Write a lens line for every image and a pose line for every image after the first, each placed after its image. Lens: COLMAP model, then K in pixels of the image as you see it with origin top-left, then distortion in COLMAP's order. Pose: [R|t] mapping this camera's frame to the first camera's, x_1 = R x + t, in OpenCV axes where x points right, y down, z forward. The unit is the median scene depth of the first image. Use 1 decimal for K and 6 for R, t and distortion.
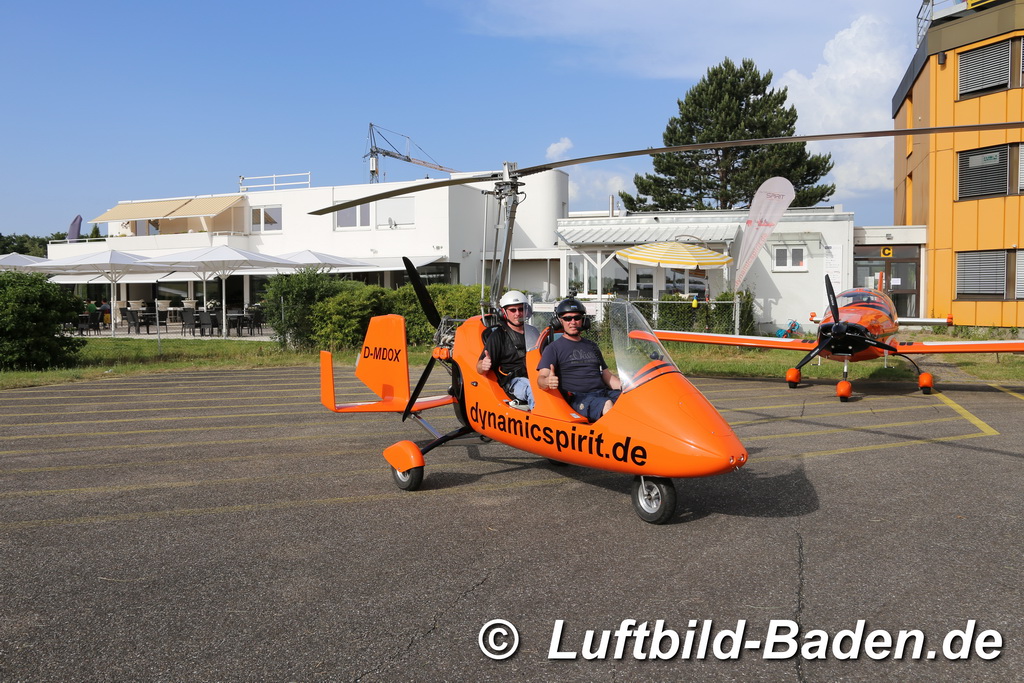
lens RADIAL K [[825.5, 0, 514.7], [0, 825.5, 343.2], [0, 0, 1]] dist [-0.164826, 0.134789]
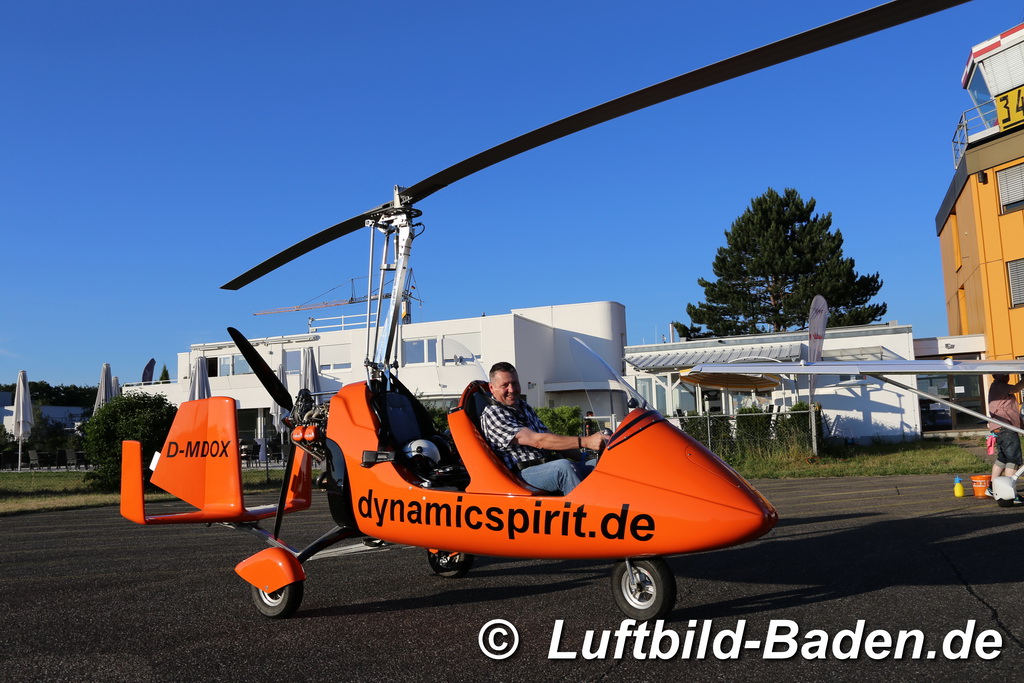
lens RADIAL K [[841.7, 0, 516.1], [0, 841.7, 339.0], [0, 0, 1]] dist [-0.162895, 0.143640]
pose [[0.998395, -0.037734, -0.042225, -0.042790], [0.029762, 0.984007, -0.175627, 0.023981], [0.048177, 0.174088, 0.983551, -0.057337]]
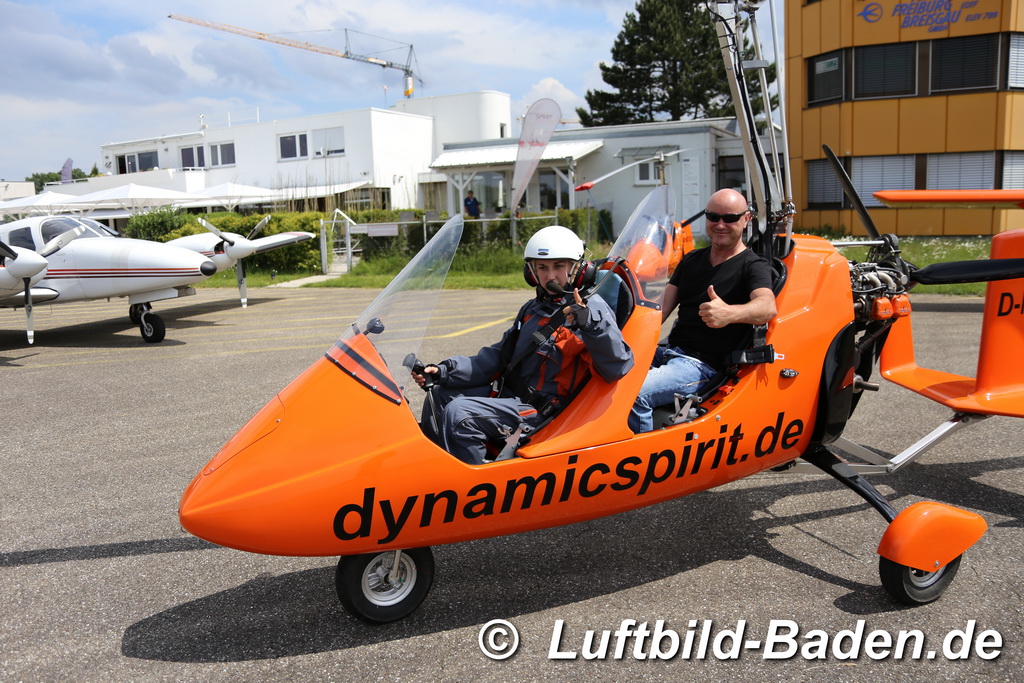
lens RADIAL K [[824.3, 0, 510.0], [0, 824.3, 346.0], [0, 0, 1]] dist [-0.166359, 0.135823]
pose [[0.992499, -0.013149, -0.121540, 0.285139], [0.025732, 0.994395, 0.102550, 0.002777], [0.119511, -0.104908, 0.987275, -0.053220]]
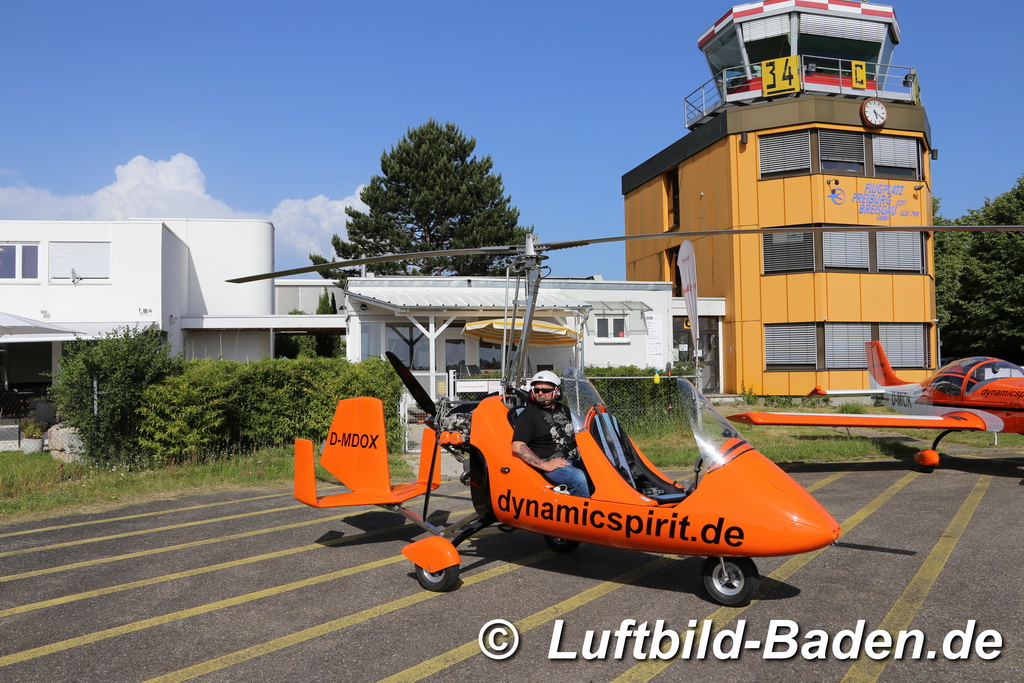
lens RADIAL K [[819.7, 0, 513.0], [0, 819.7, 355.8], [0, 0, 1]] dist [-0.171510, 0.133875]
pose [[0.848266, 0.000671, 0.529570, -0.252704], [0.040708, 0.996958, -0.066469, -0.016409], [-0.528003, 0.077941, 0.845658, 0.268720]]
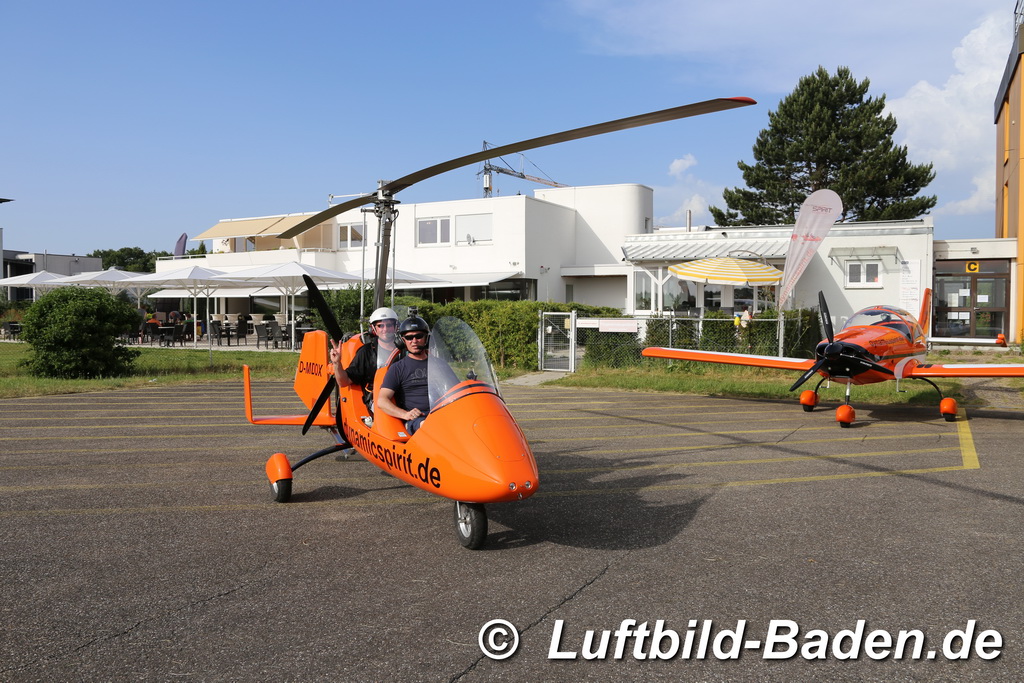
lens RADIAL K [[825.5, 0, 514.7], [0, 825.5, 343.2], [0, 0, 1]] dist [-0.164826, 0.134789]
pose [[0.988731, 0.010939, -0.149305, 0.076427], [-0.013779, 0.999743, -0.018003, -0.001239], [0.149069, 0.019858, 0.988627, 0.008946]]
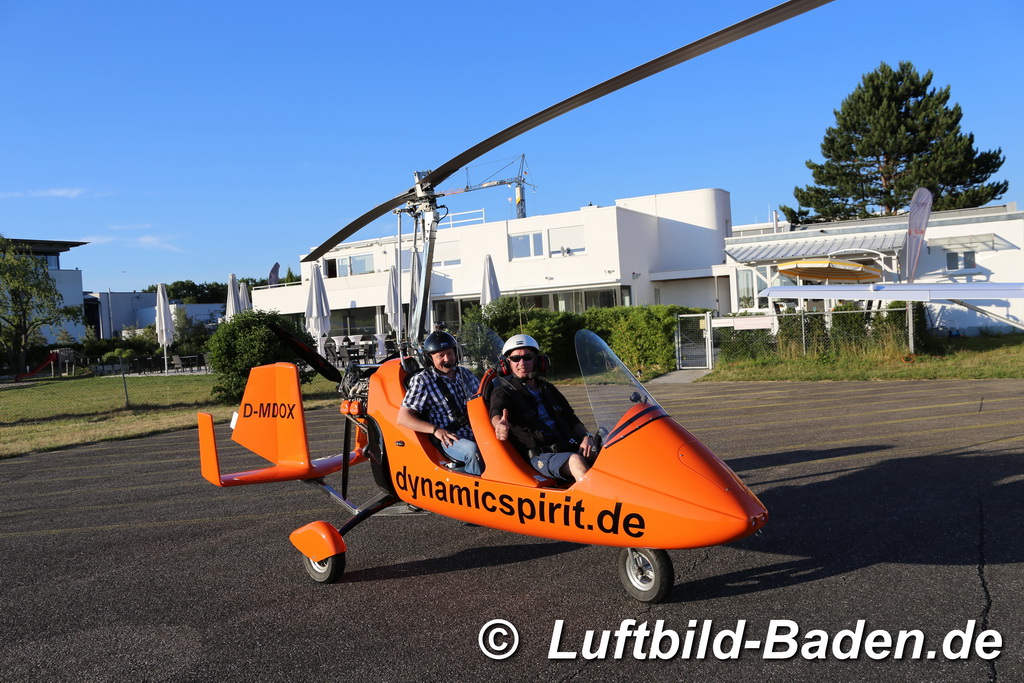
lens RADIAL K [[819.7, 0, 513.0], [0, 819.7, 355.8], [0, 0, 1]] dist [-0.171510, 0.133875]
pose [[0.979511, -0.047615, -0.195683, -0.019034], [0.045480, 0.998847, -0.015390, 0.001334], [0.196190, 0.006175, 0.980546, -0.059172]]
